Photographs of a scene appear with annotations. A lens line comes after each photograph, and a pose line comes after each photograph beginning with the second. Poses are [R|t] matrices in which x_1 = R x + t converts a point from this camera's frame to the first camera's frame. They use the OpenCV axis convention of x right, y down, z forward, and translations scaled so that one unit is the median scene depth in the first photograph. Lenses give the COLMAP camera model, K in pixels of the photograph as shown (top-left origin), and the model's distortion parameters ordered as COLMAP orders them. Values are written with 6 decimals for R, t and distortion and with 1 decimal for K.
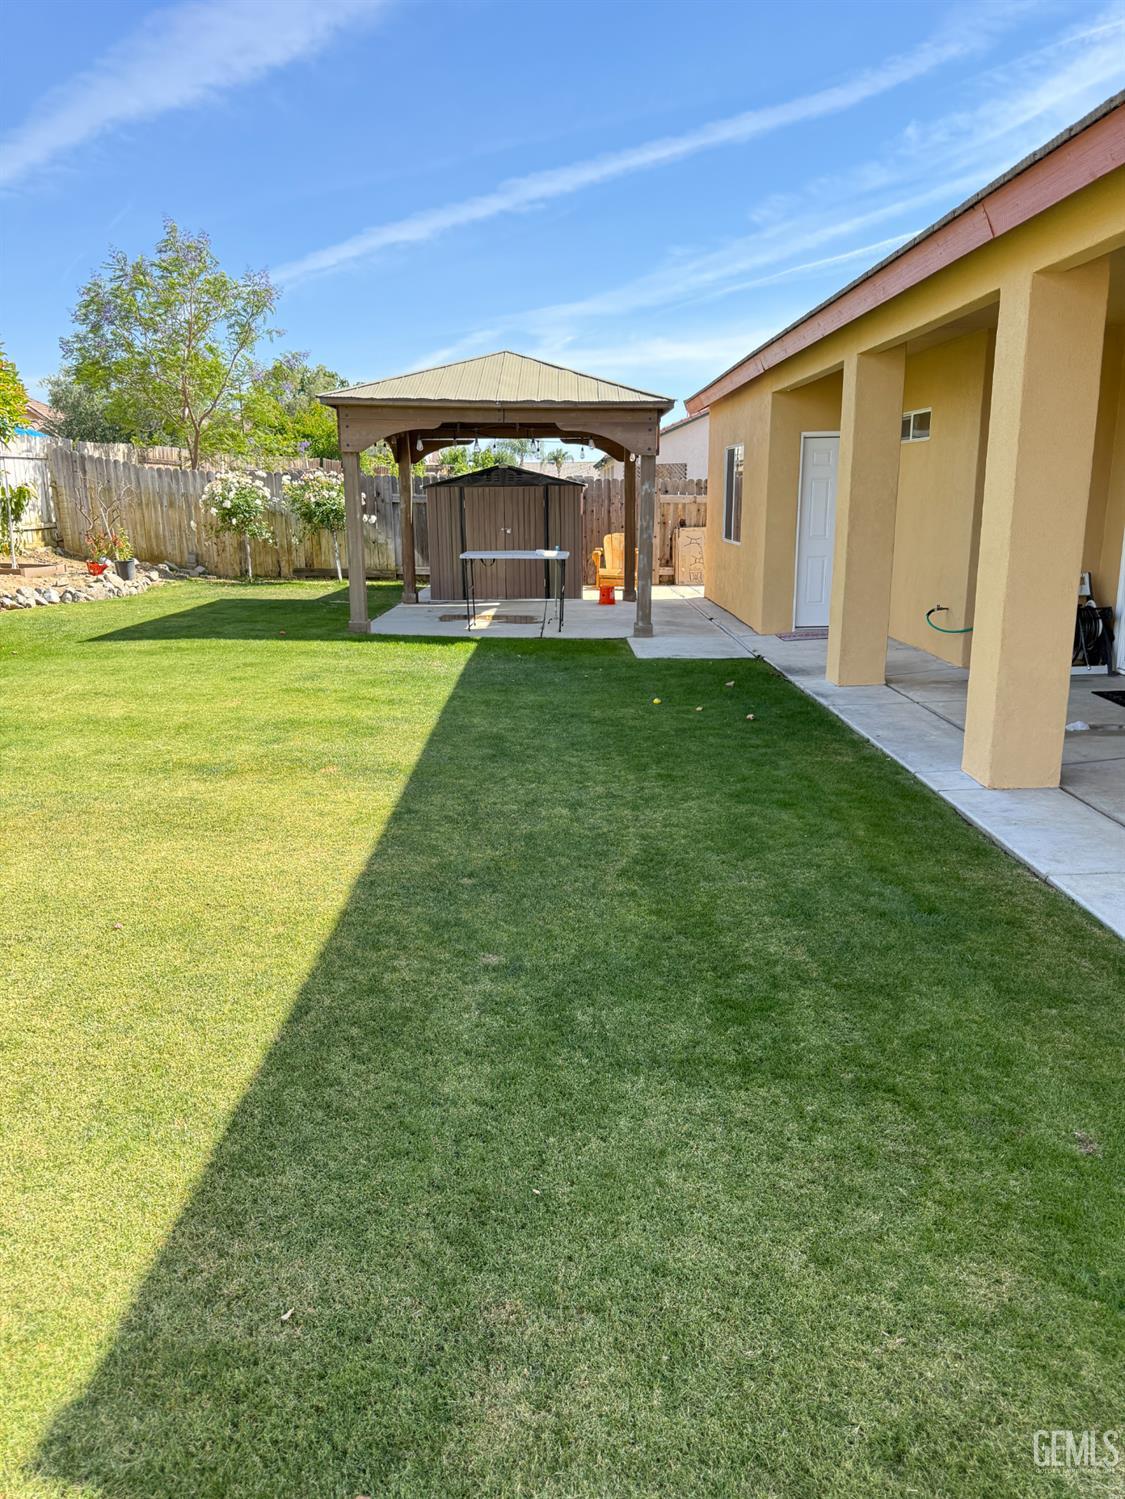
lens RADIAL K [[1047.1, 0, 562.5], [0, 1047.1, 749.5], [0, 0, 1]] dist [0.167842, -0.359094]
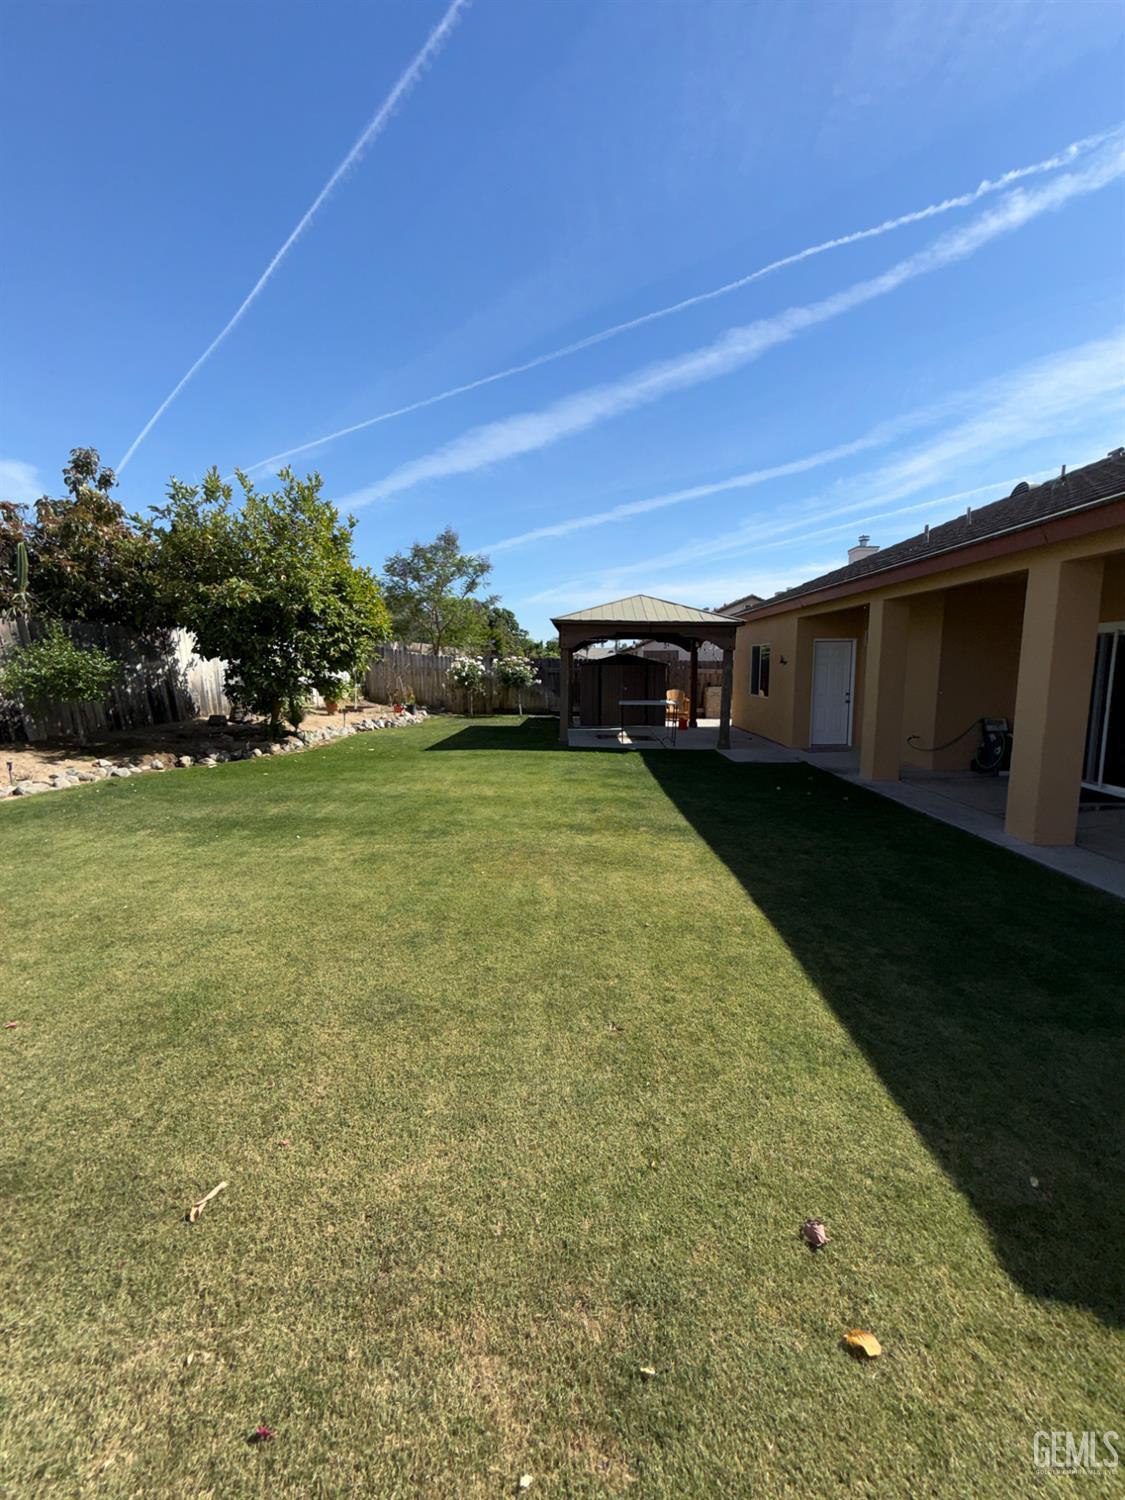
lens RADIAL K [[594.1, 0, 562.5], [0, 594.1, 750.0], [0, 0, 1]] dist [-0.000270, -0.000057]
pose [[0.999525, 0.008281, -0.029674, -0.126909], [-0.011037, 0.995517, -0.093936, -0.006677], [0.028763, 0.094219, 0.995136, -0.001872]]
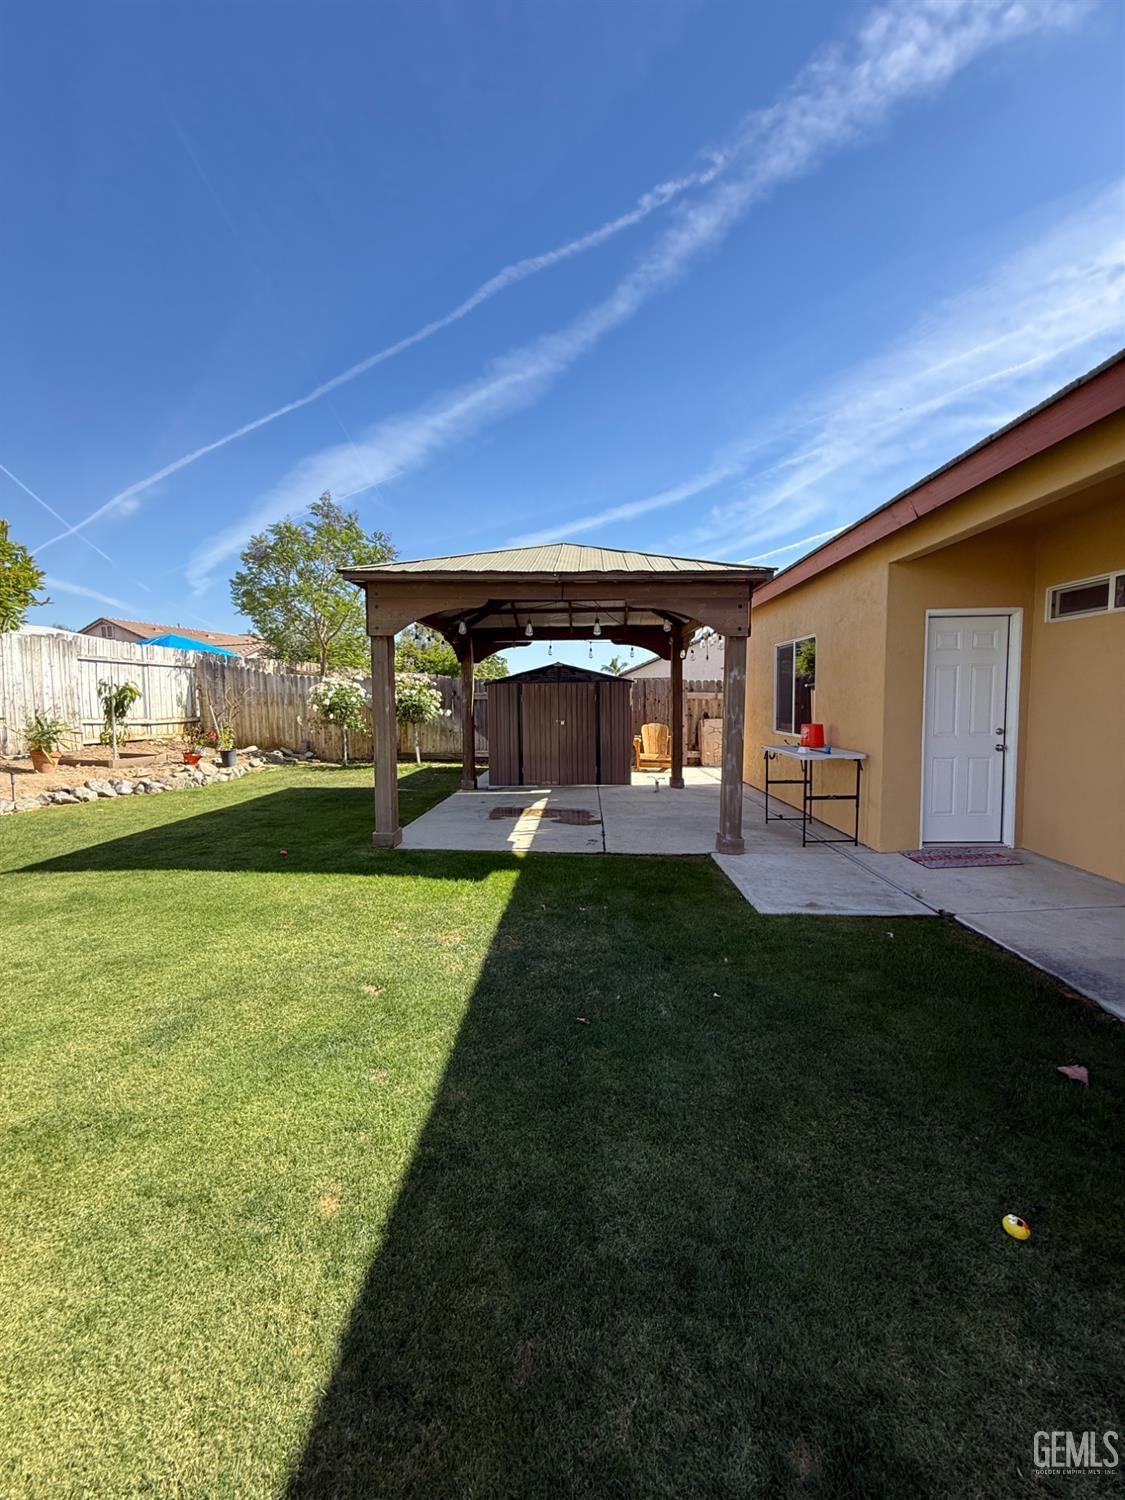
lens RADIAL K [[594.1, 0, 562.5], [0, 594.1, 750.0], [0, 0, 1]] dist [-0.000270, -0.000057]
pose [[0.999220, 0.001058, -0.039482, -0.026781], [-0.007001, 0.988556, -0.150695, -0.088624], [0.038871, 0.150854, 0.987792, 0.406709]]
